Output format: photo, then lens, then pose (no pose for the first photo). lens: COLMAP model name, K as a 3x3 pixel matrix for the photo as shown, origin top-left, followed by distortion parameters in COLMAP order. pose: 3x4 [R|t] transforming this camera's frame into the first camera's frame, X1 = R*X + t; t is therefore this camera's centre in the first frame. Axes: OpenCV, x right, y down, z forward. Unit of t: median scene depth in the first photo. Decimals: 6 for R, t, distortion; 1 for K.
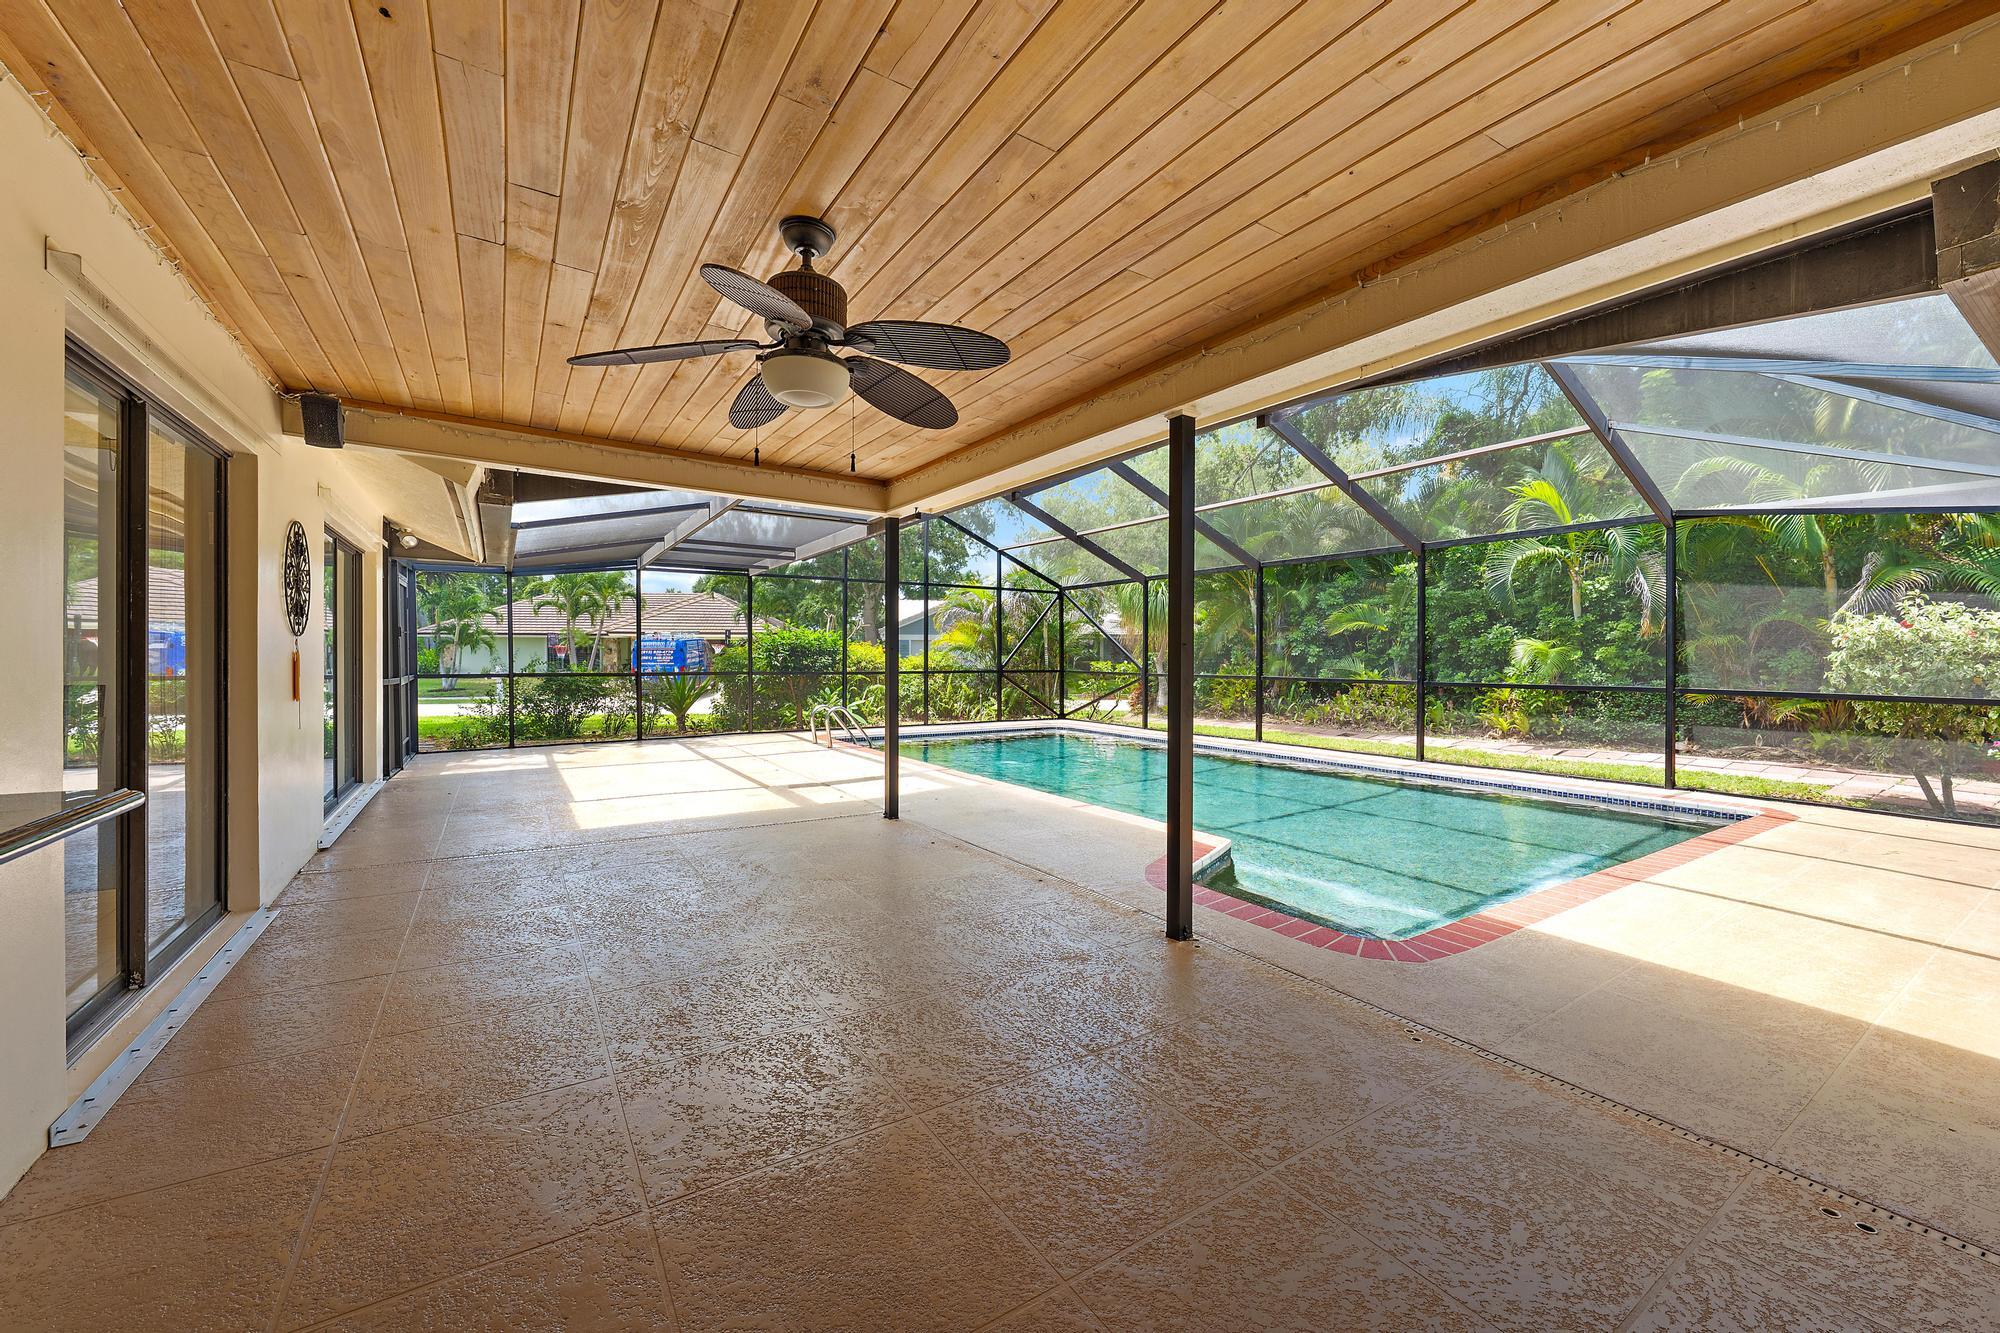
lens RADIAL K [[783.5, 0, 1000.2], [0, 783.5, 658.4], [0, 0, 1]] dist [0.001473, 0.000061]
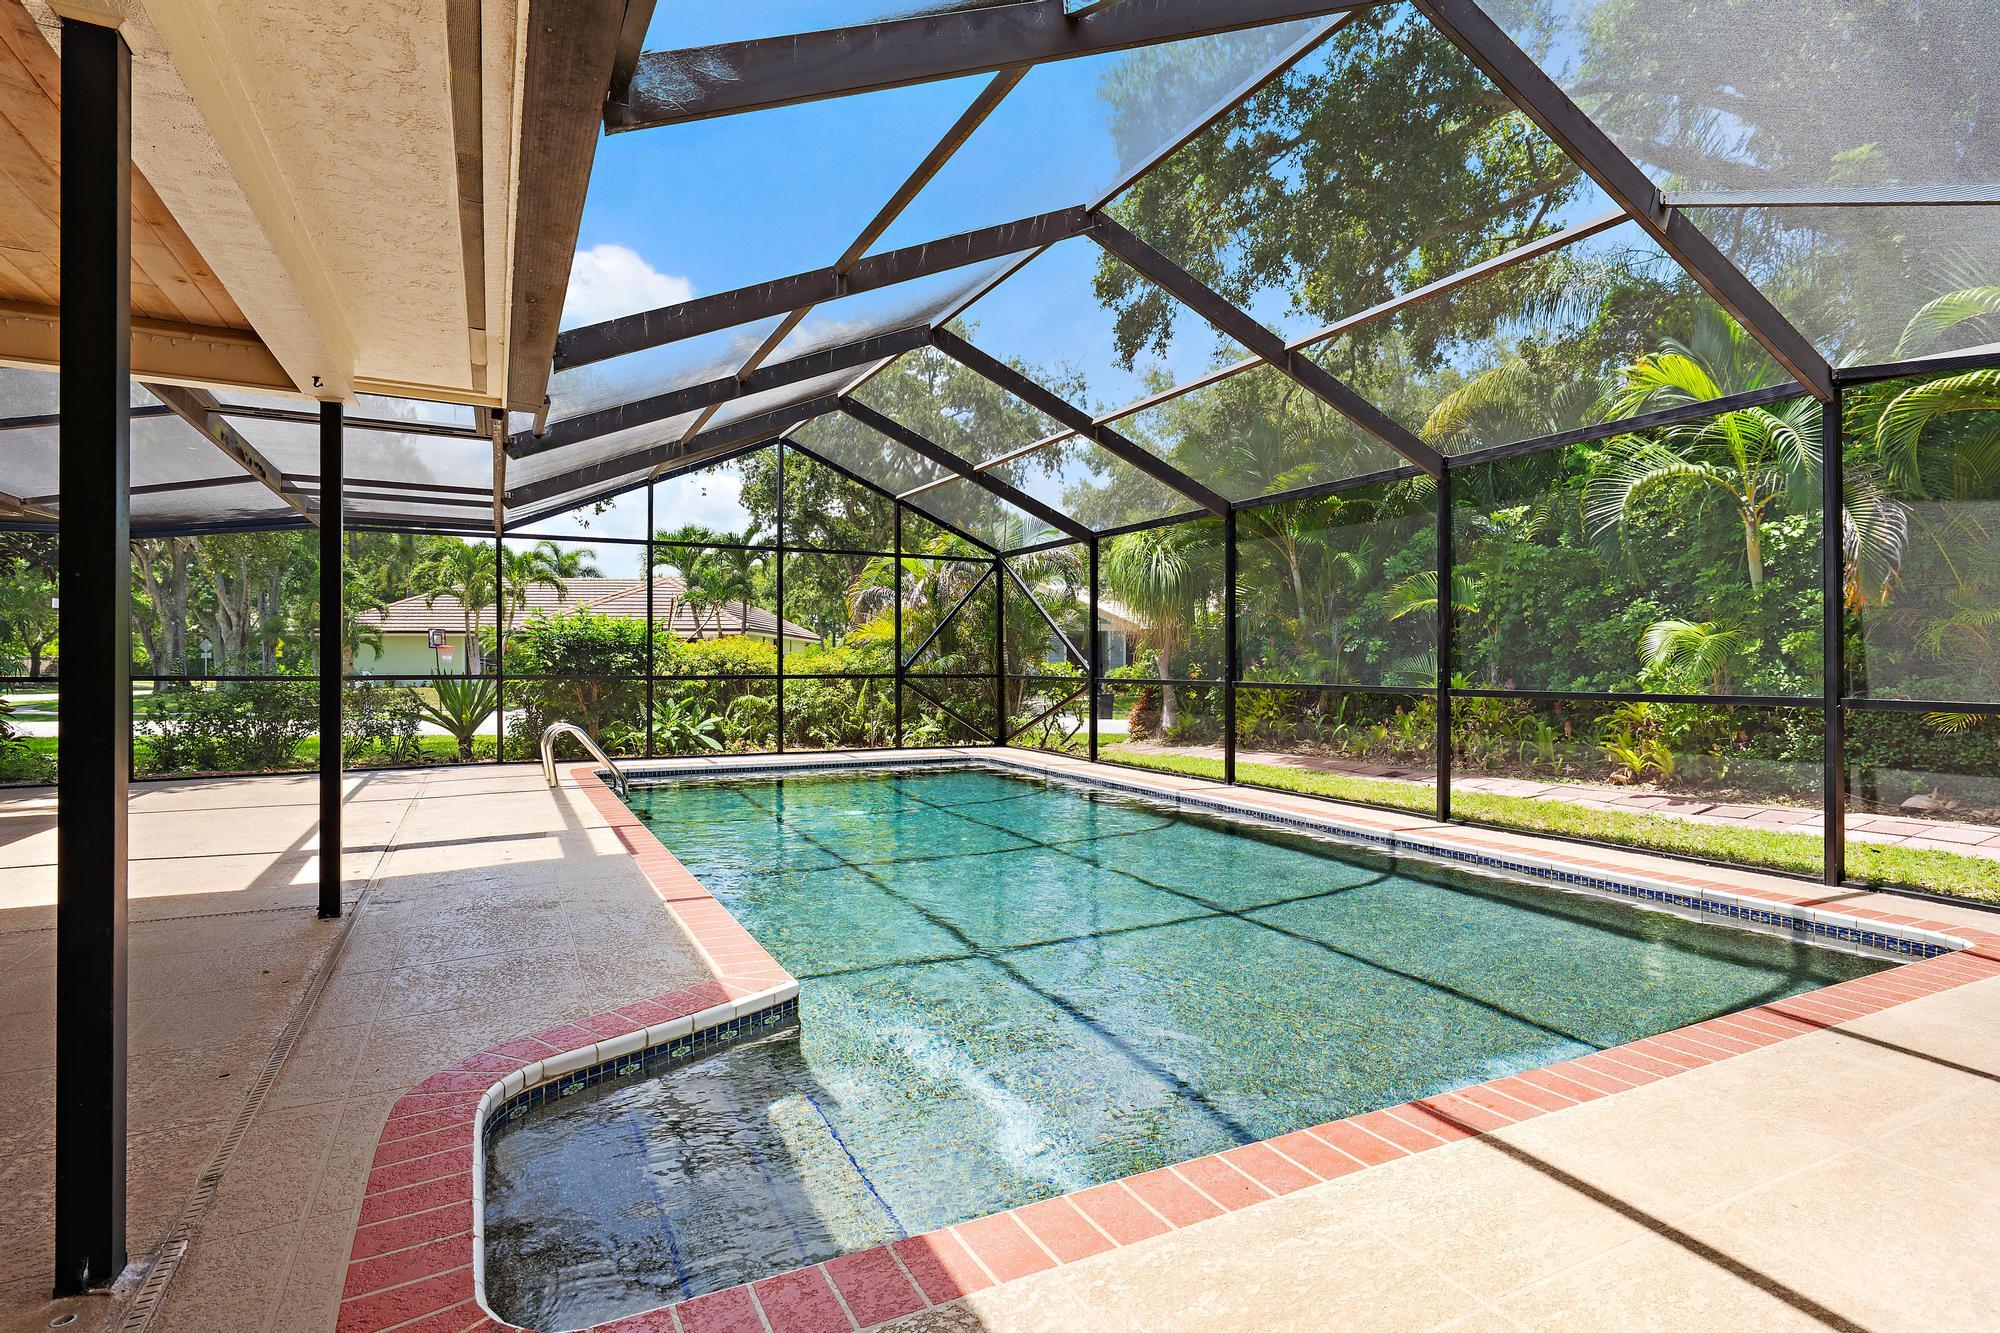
lens RADIAL K [[1015.0, 0, 998.2], [0, 1015.0, 663.7], [0, 0, 1]] dist [0.000688, -0.000158]
pose [[0.994082, -0.001099, -0.108626, 0.231904], [0.000916, 0.999998, -0.001738, 0.009205], [0.108627, 0.001628, 0.994081, 0.156043]]
